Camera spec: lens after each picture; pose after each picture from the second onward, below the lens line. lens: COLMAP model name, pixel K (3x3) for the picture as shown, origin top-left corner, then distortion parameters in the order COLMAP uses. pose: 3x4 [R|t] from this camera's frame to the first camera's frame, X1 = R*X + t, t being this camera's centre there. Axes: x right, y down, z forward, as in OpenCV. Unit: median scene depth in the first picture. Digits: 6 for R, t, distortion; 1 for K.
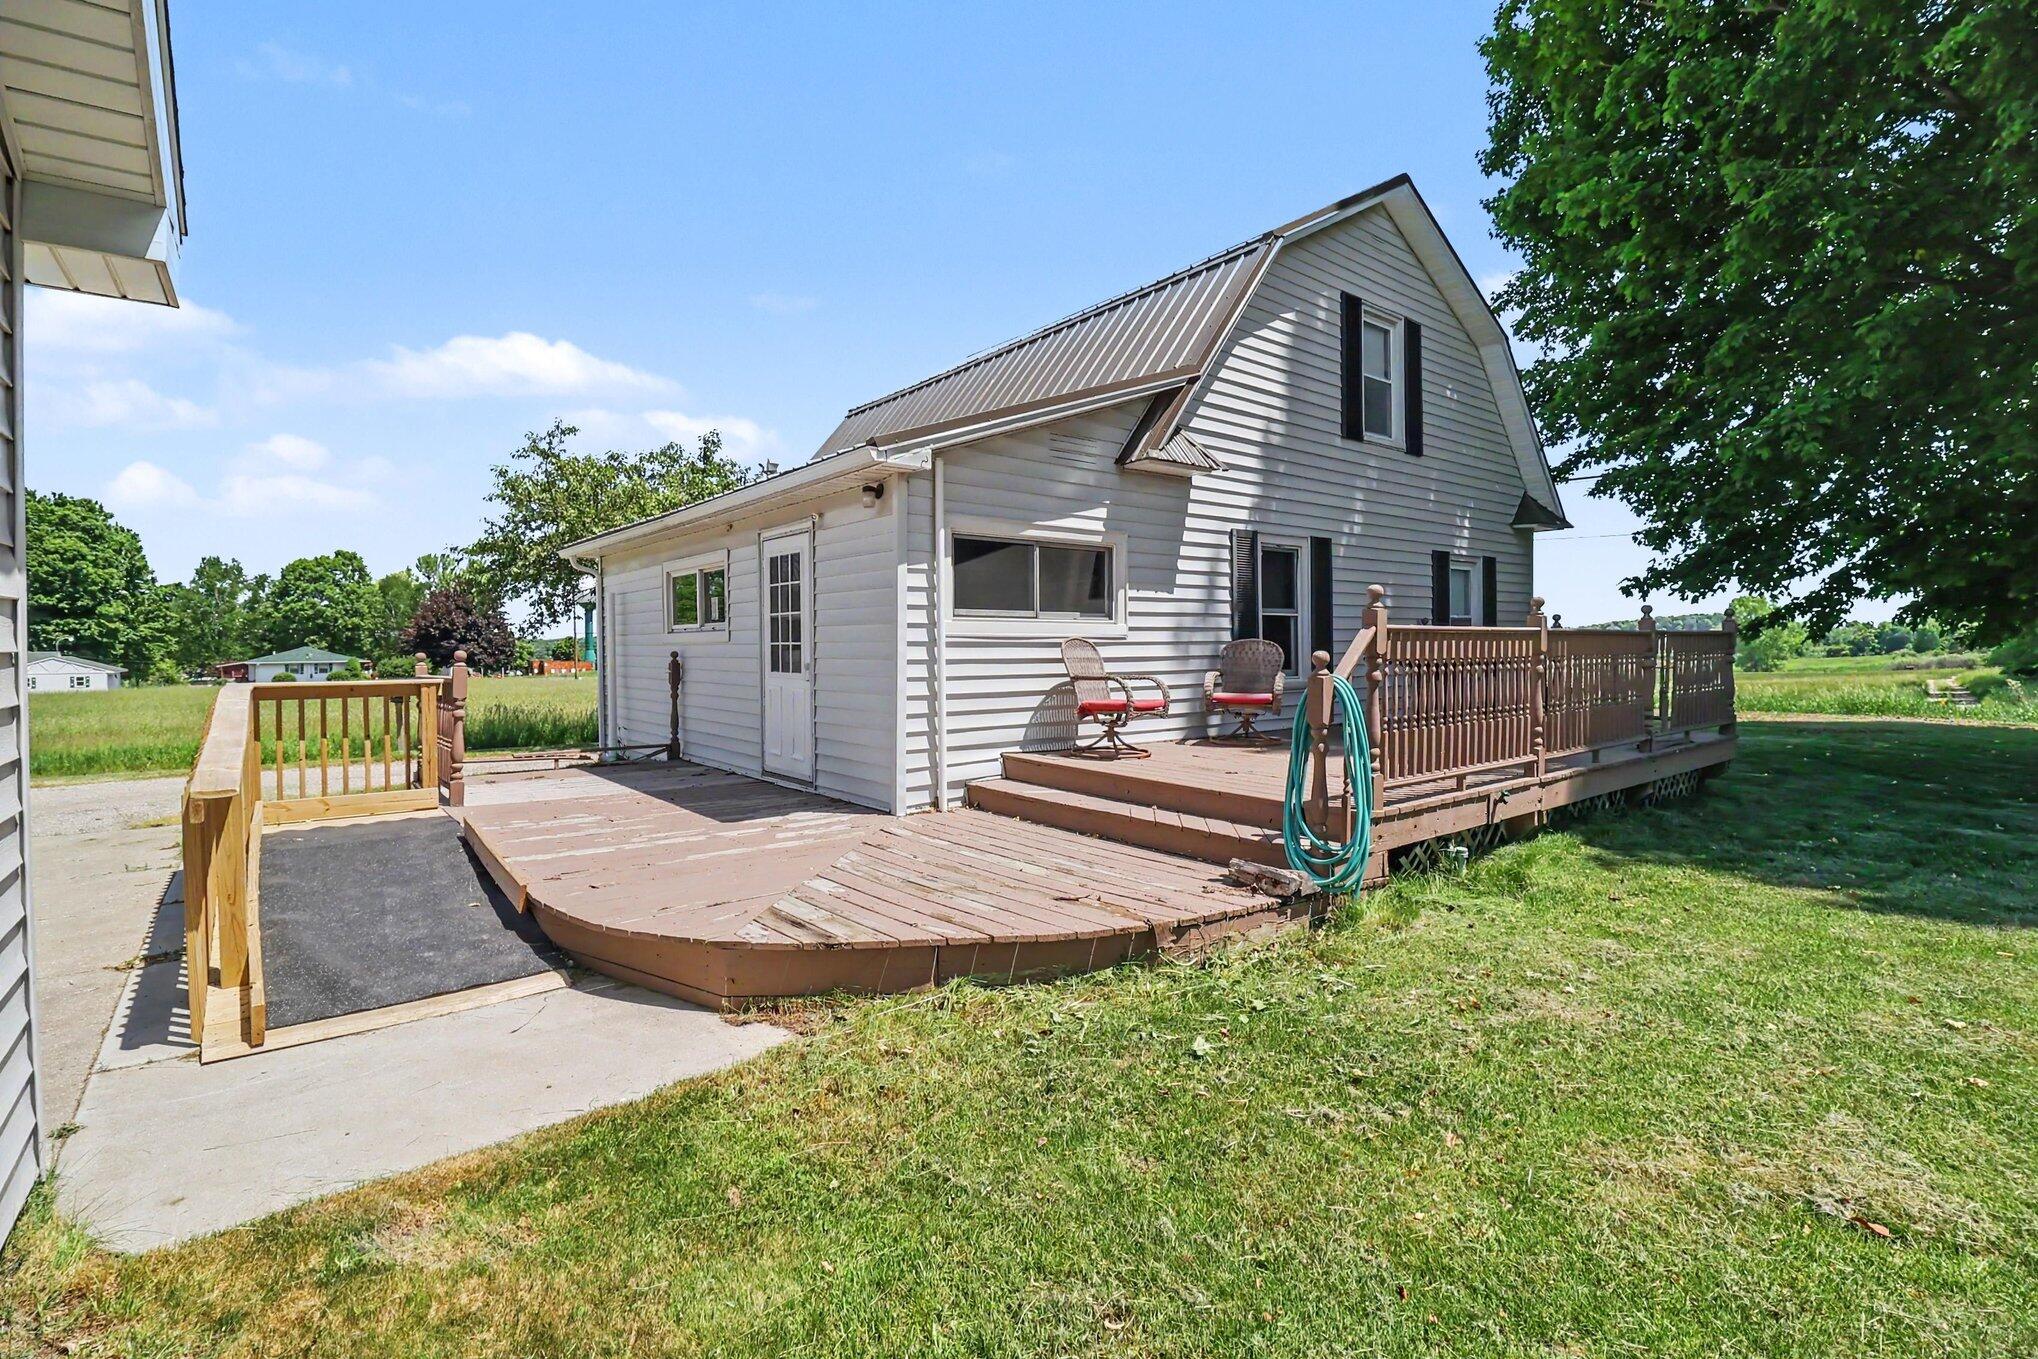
lens RADIAL K [[946.5, 0, 1018.7], [0, 946.5, 659.1], [0, 0, 1]] dist [-0.002814, -0.010677]
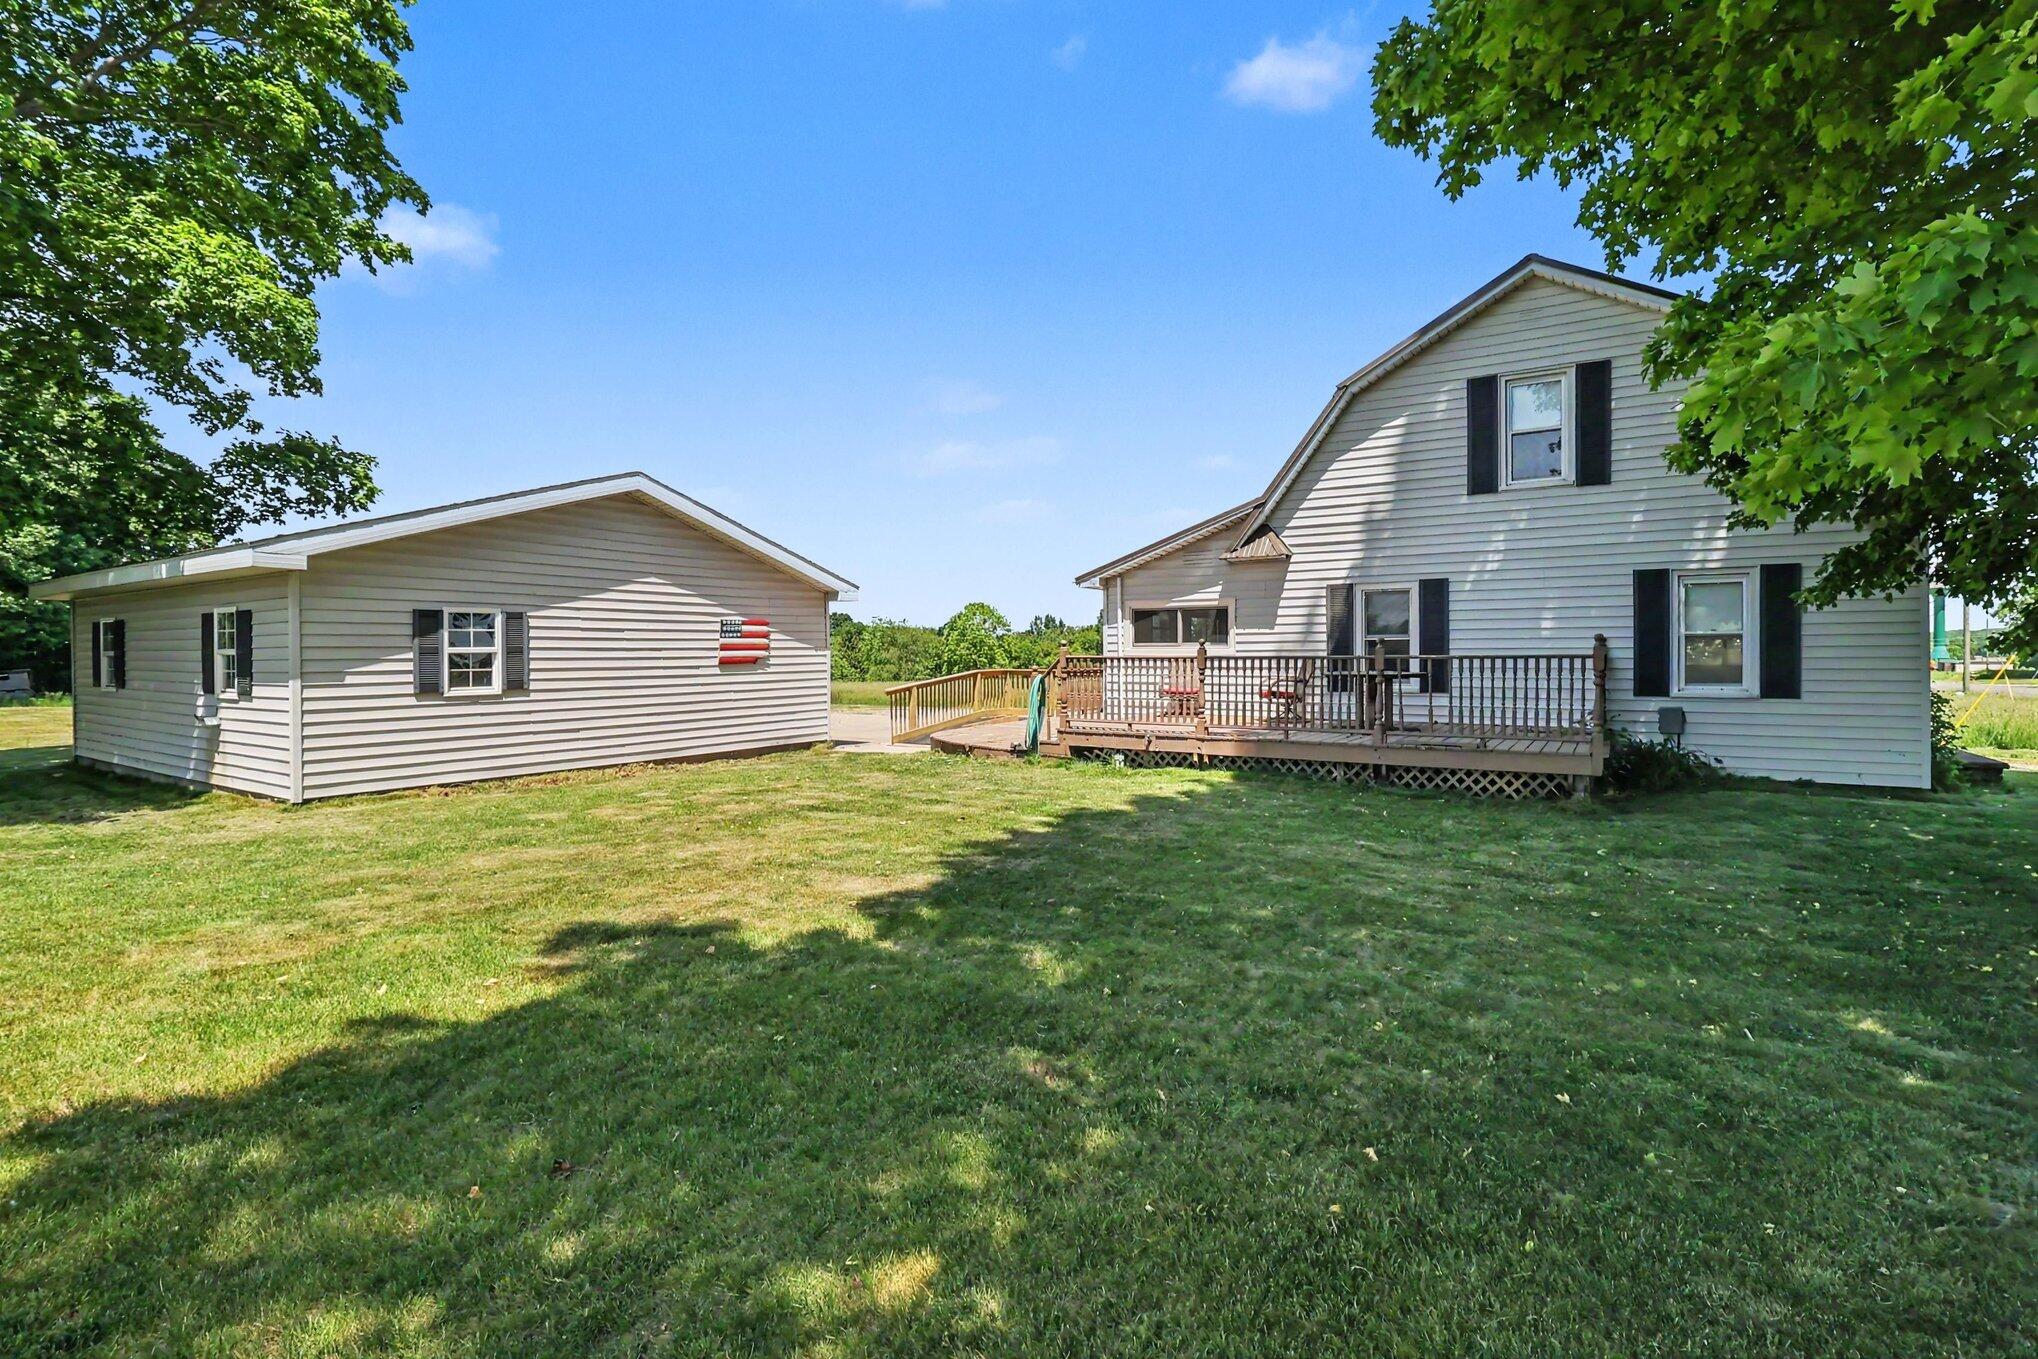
lens RADIAL K [[946.5, 0, 1018.7], [0, 946.5, 659.1], [0, 0, 1]] dist [-0.002814, -0.010677]
pose [[0.304402, 0.013727, -0.952445, 1.633475], [-0.007399, 0.999900, 0.012046, -0.033950], [0.952515, 0.003380, 0.304473, 0.061332]]
